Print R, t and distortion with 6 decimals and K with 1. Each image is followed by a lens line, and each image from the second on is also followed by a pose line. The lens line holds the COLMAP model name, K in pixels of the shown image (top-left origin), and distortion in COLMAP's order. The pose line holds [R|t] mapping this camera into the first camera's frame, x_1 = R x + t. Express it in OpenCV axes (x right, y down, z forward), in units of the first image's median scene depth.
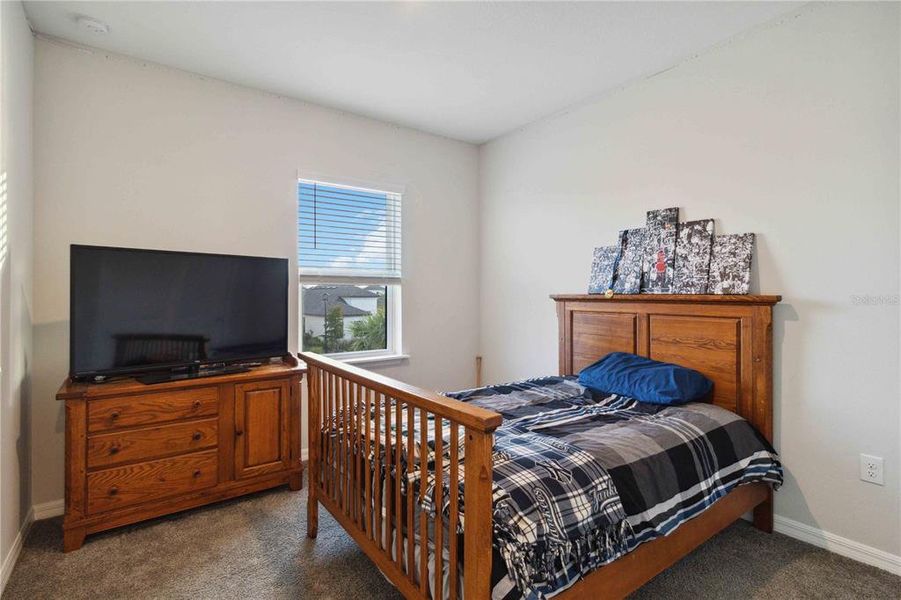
lens RADIAL K [[428.9, 0, 457.4], [0, 428.9, 298.6], [0, 0, 1]] dist [-0.005536, 0.000212]
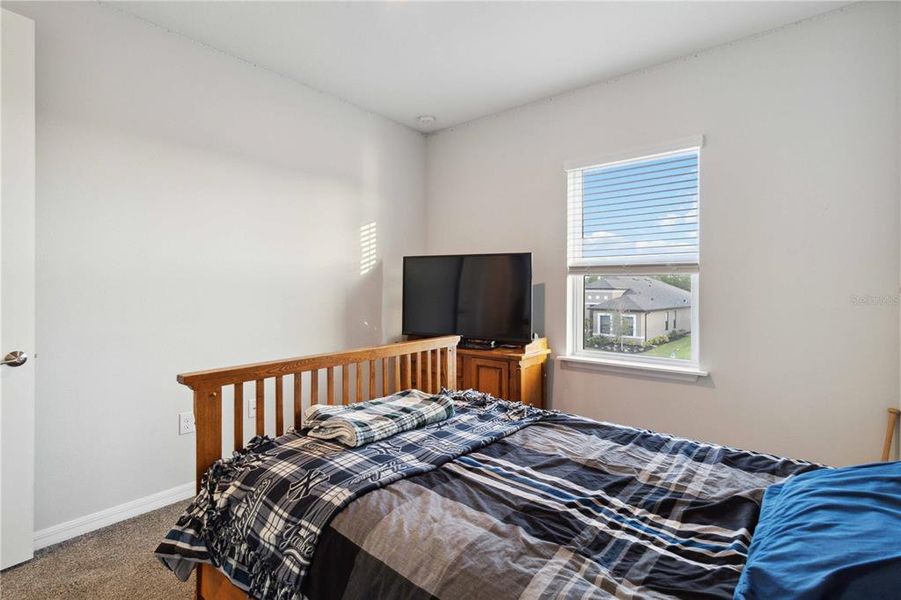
lens RADIAL K [[428.9, 0, 455.4], [0, 428.9, 292.1], [0, 0, 1]] dist [-0.005536, 0.000212]
pose [[0.269141, 0.011294, -0.963035, 0.870147], [-0.011254, 0.999900, 0.008581, -0.002496], [0.963035, 0.008529, 0.269241, 0.798720]]
